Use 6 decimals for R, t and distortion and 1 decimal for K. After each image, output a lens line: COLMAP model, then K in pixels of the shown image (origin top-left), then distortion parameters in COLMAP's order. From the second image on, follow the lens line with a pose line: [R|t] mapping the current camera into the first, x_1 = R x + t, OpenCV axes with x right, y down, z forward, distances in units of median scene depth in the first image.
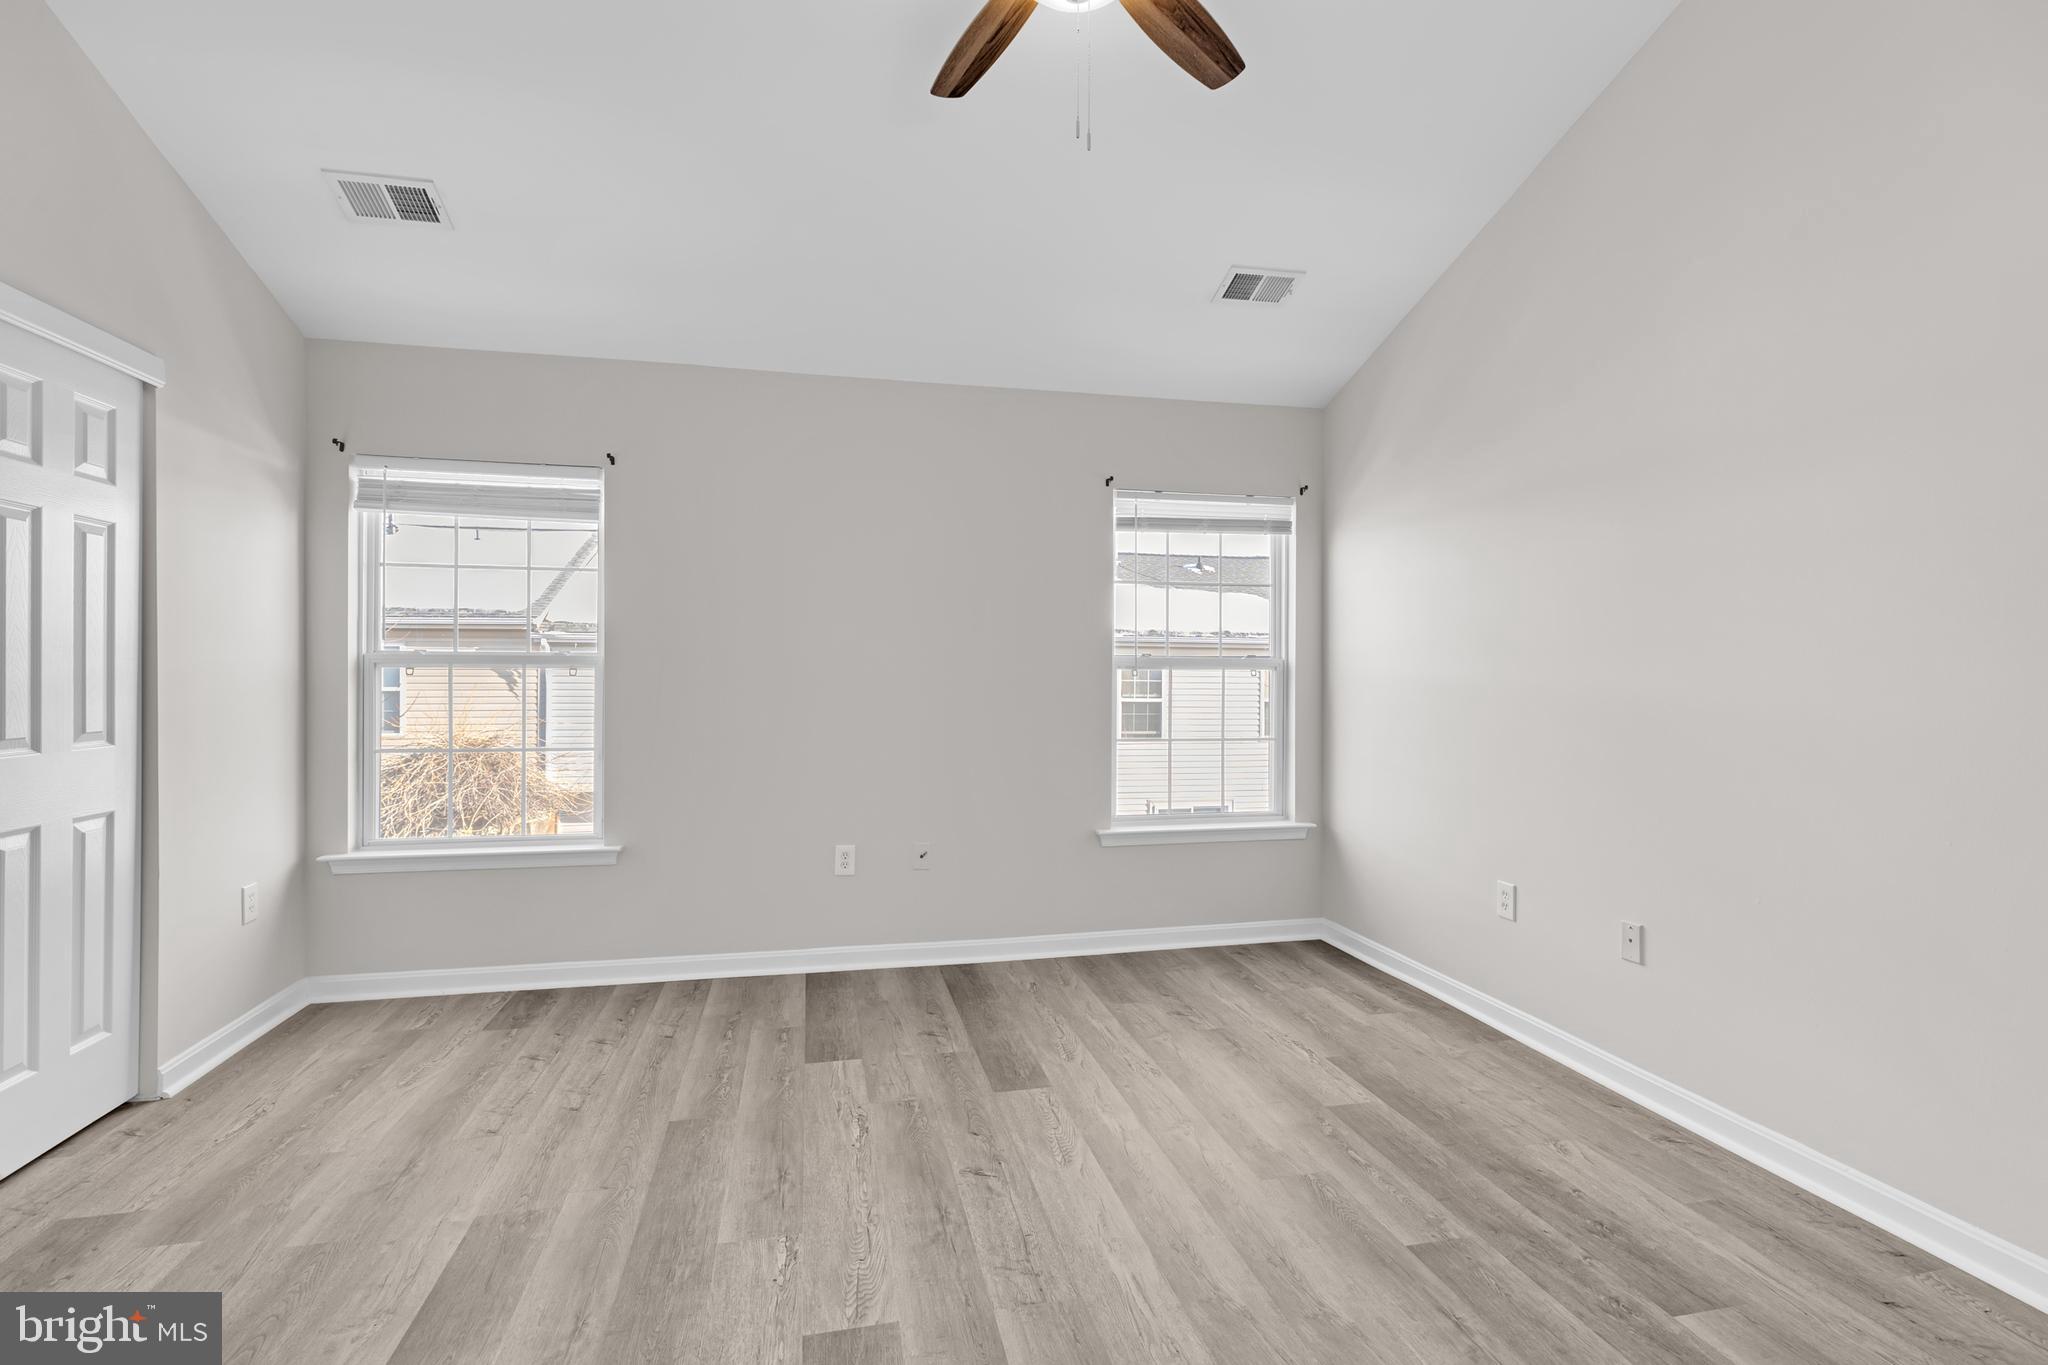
lens RADIAL K [[936.3, 0, 1011.6], [0, 936.3, 679.9], [0, 0, 1]] dist [0.008067, -0.000265]
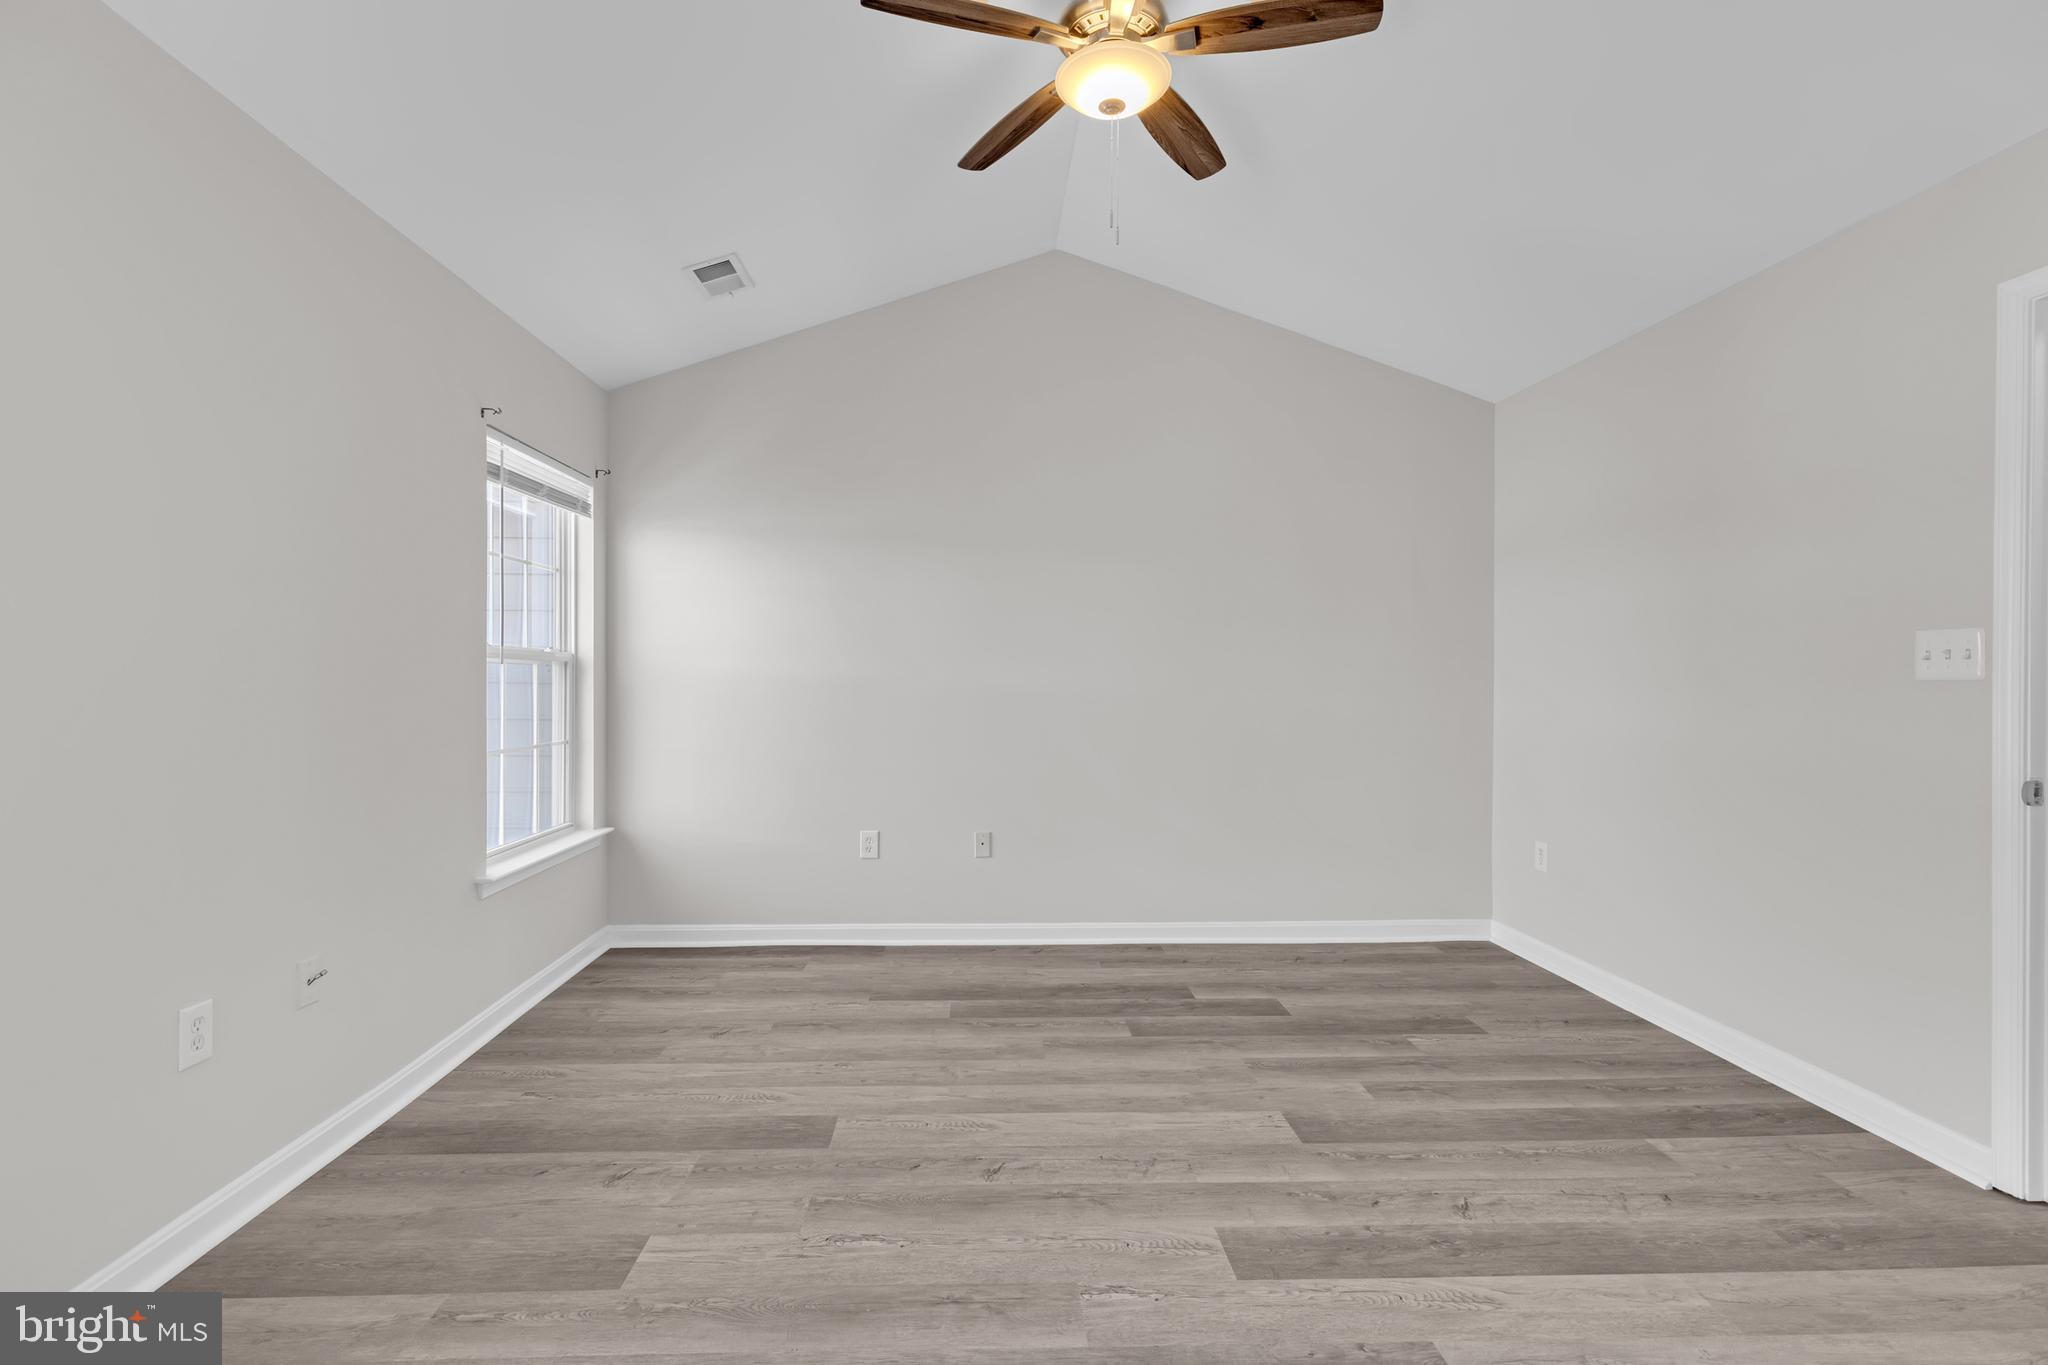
lens RADIAL K [[936.3, 0, 1014.9], [0, 936.3, 676.2], [0, 0, 1]] dist [0.008067, -0.000265]
pose [[0.175203, -0.000513, 0.984532, -0.891977], [0.001155, 0.999999, 0.000316, 0.001125], [-0.984532, 0.001082, 0.175204, 0.710863]]
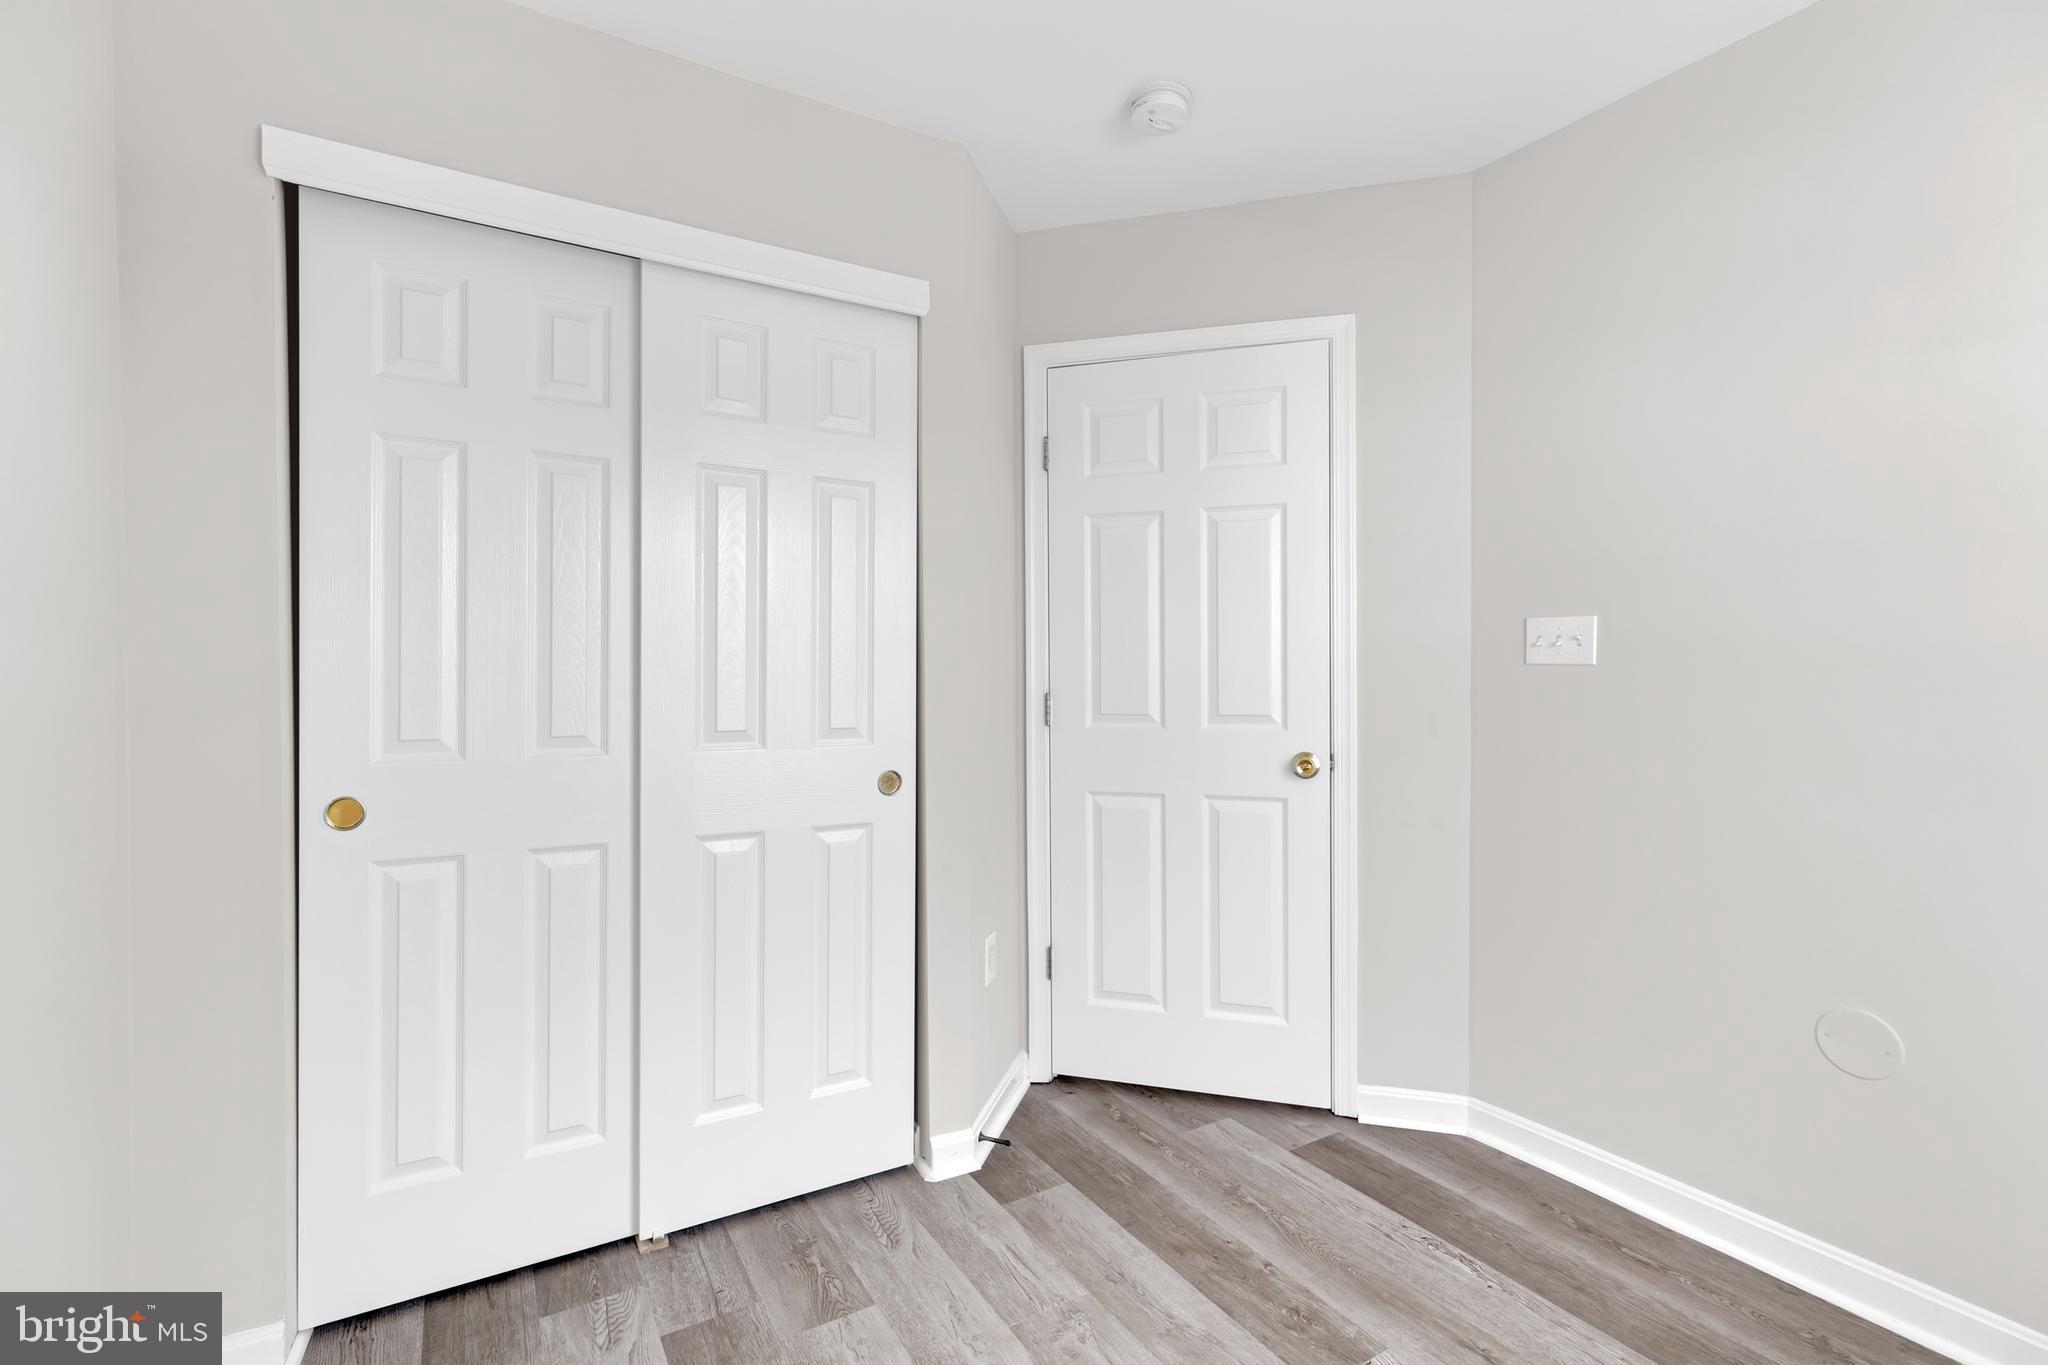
lens RADIAL K [[934.6, 0, 1031.5], [0, 934.6, 679.9], [0, 0, 1]] dist [0.004954, -0.000117]
pose [[0.945284, -0.003193, 0.326233, -0.698116], [0.005466, 0.999967, -0.006052, 0.021395], [-0.326203, 0.007504, 0.945270, 0.391372]]
